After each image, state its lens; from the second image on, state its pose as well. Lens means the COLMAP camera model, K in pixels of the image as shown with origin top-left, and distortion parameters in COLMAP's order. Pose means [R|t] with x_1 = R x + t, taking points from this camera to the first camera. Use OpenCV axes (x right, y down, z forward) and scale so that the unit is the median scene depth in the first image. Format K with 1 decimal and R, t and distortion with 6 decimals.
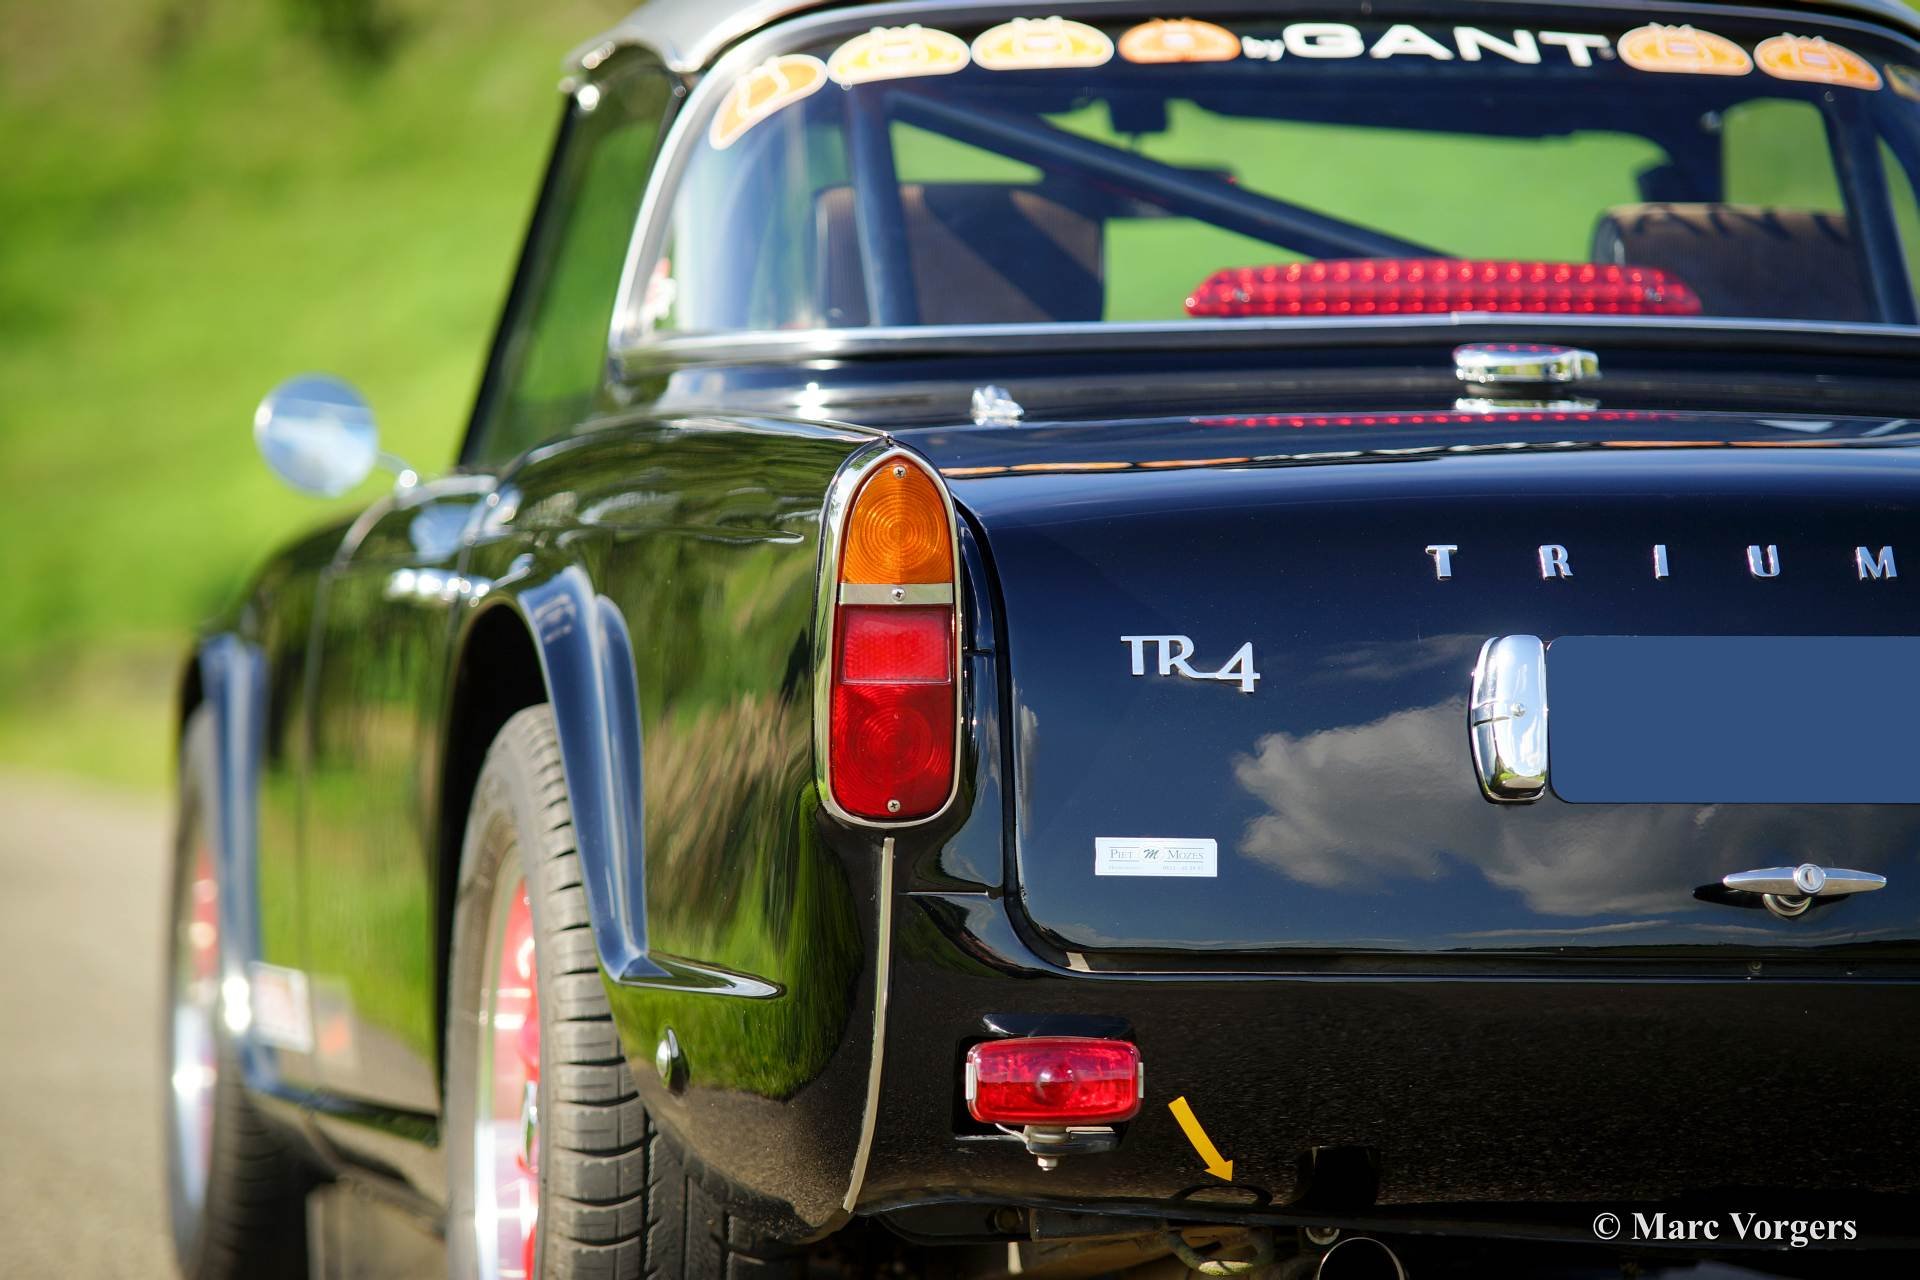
lens RADIAL K [[7985.7, 0, 956.6], [0, 7985.7, 639.6], [0, 0, 1]] dist [1.016006, 0.000000]
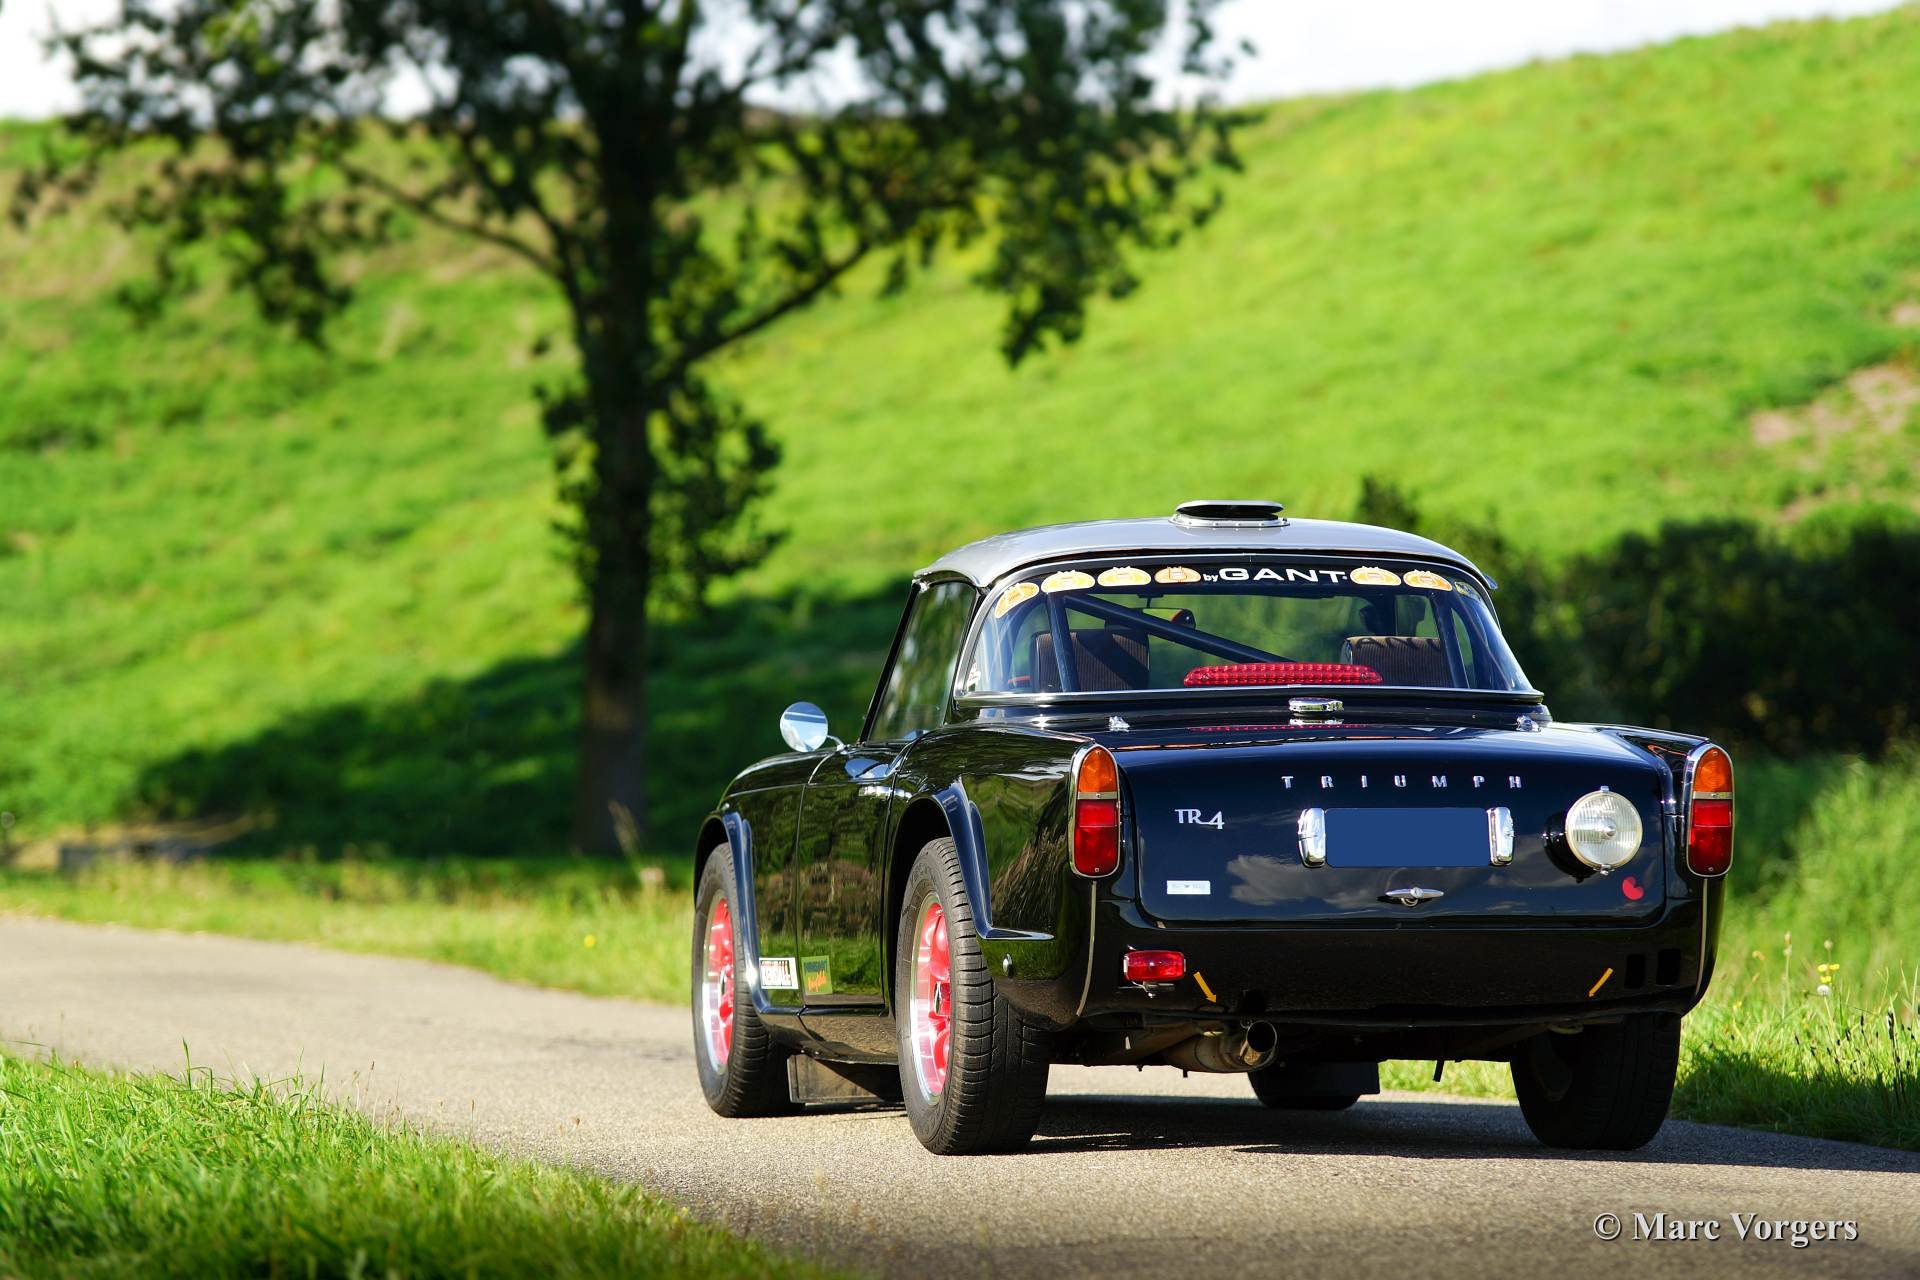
lens RADIAL K [[6919.1, 0, 983.9], [0, 6919.1, 706.7], [0, 0, 1]] dist [0.797773, 0.000000]
pose [[0.999668, -0.008917, 0.024188, -0.096159], [0.009282, 0.999844, -0.014997, -0.000672], [-0.024051, 0.015217, 0.999595, -1.313912]]
